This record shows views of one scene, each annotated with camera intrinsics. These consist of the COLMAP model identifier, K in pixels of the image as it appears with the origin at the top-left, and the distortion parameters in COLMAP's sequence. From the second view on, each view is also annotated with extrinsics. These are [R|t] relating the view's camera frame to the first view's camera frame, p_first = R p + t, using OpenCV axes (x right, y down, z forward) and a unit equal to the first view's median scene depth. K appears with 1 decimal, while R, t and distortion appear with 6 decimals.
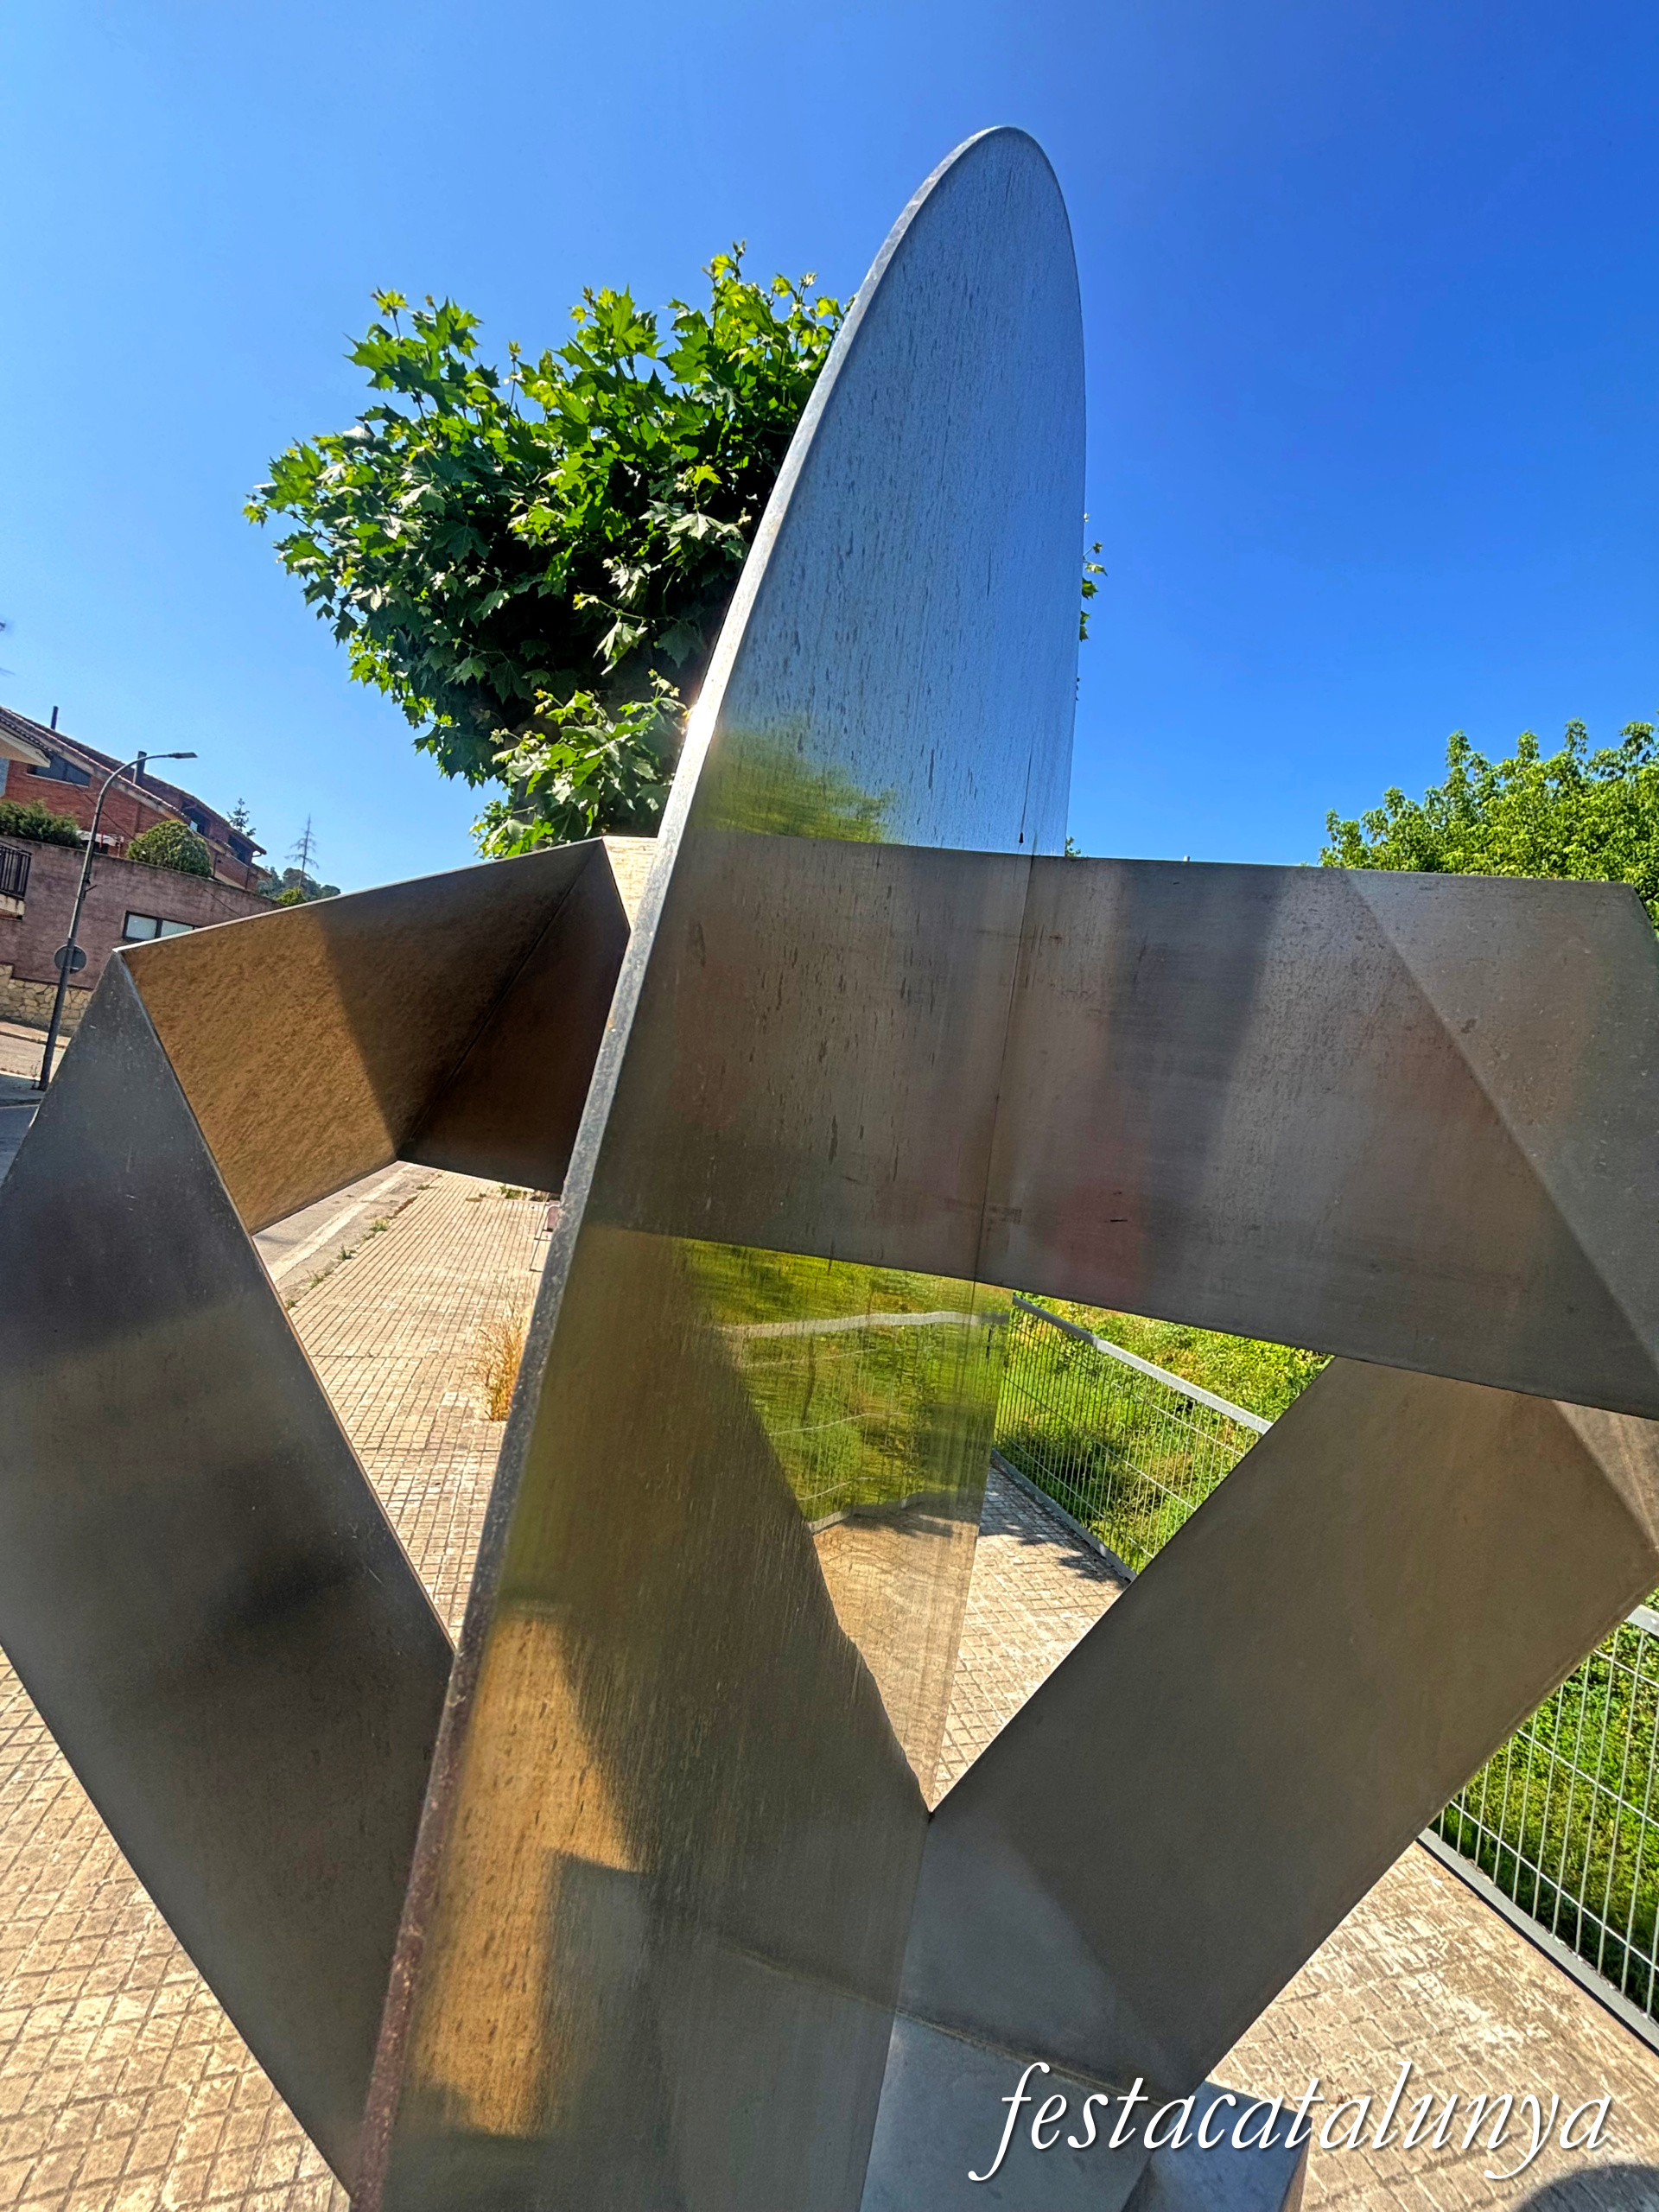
lens RADIAL K [[894.9, 0, 838.9], [0, 894.9, 1117.6], [0, 0, 1]] dist [-0.017646, -0.000042]
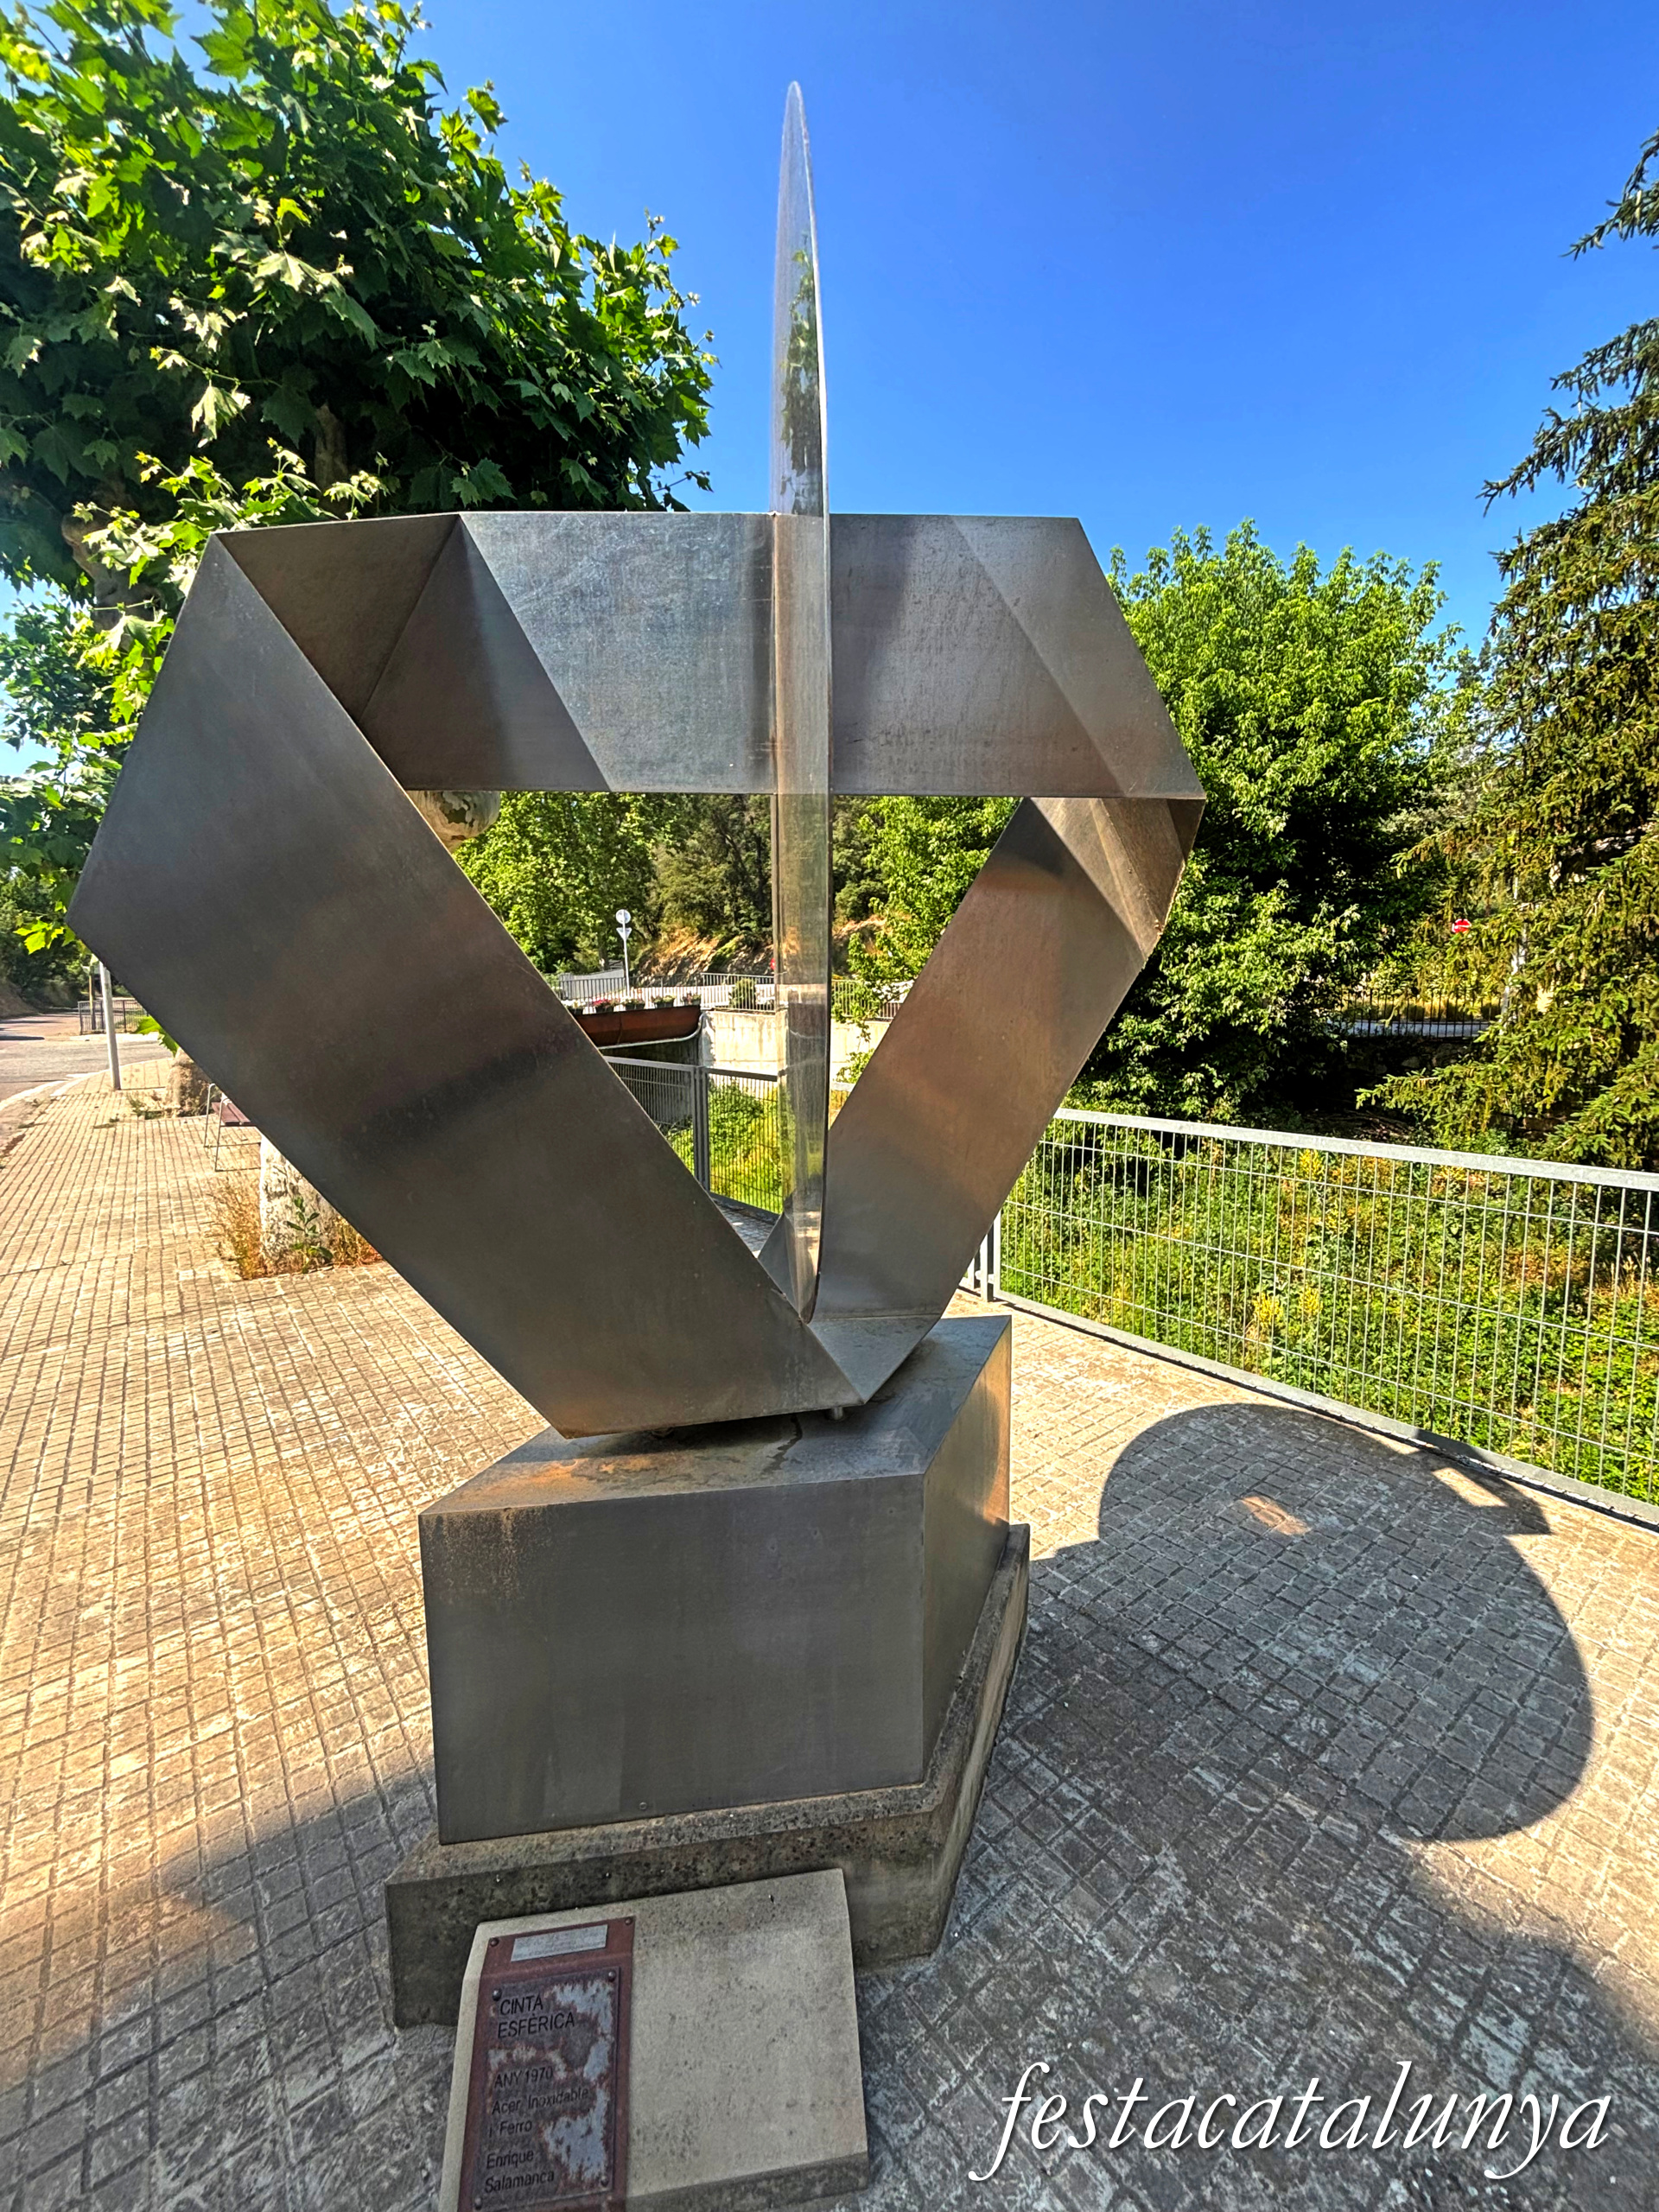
lens RADIAL K [[887.3, 0, 839.1], [0, 887.3, 1111.1], [0, 0, 1]] dist [-0.001044, -0.000086]
pose [[0.926535, -0.185843, 0.327102, -0.090919], [0.138377, 0.976866, 0.163045, 0.115164], [-0.349836, -0.105804, 0.930817, -0.146003]]
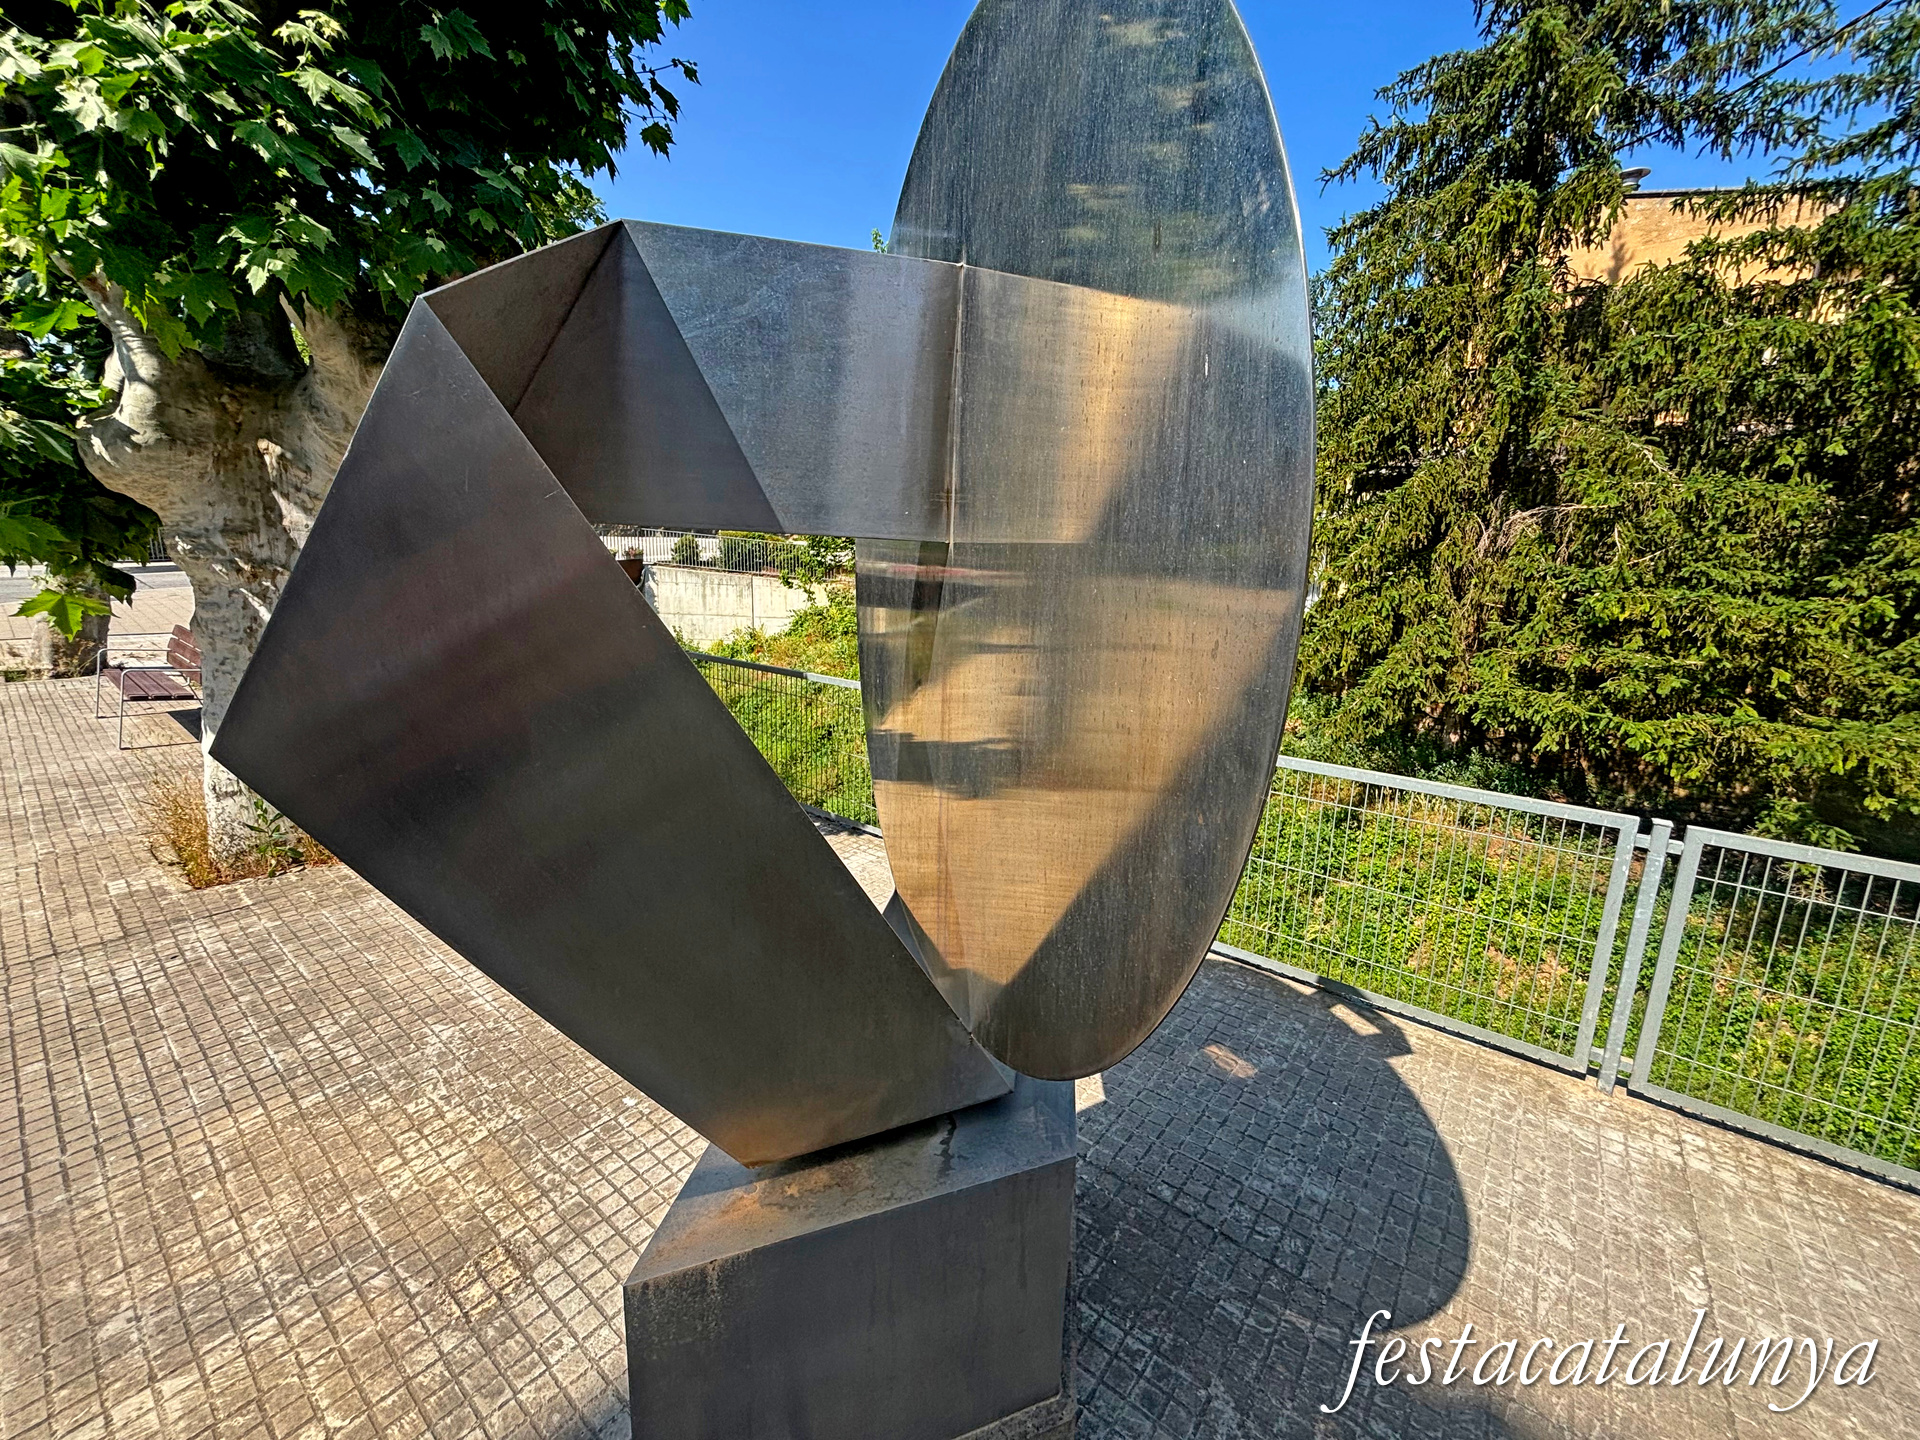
lens RADIAL K [[771.2, 0, 956.9], [0, 771.2, 717.0], [0, 0, 1]] dist [-0.000535, 0.000283]
pose [[0.823730, -0.221242, 0.522035, -0.155331], [0.085392, 0.958633, 0.271533, 0.026695], [-0.560514, -0.179092, 0.808548, -0.063762]]
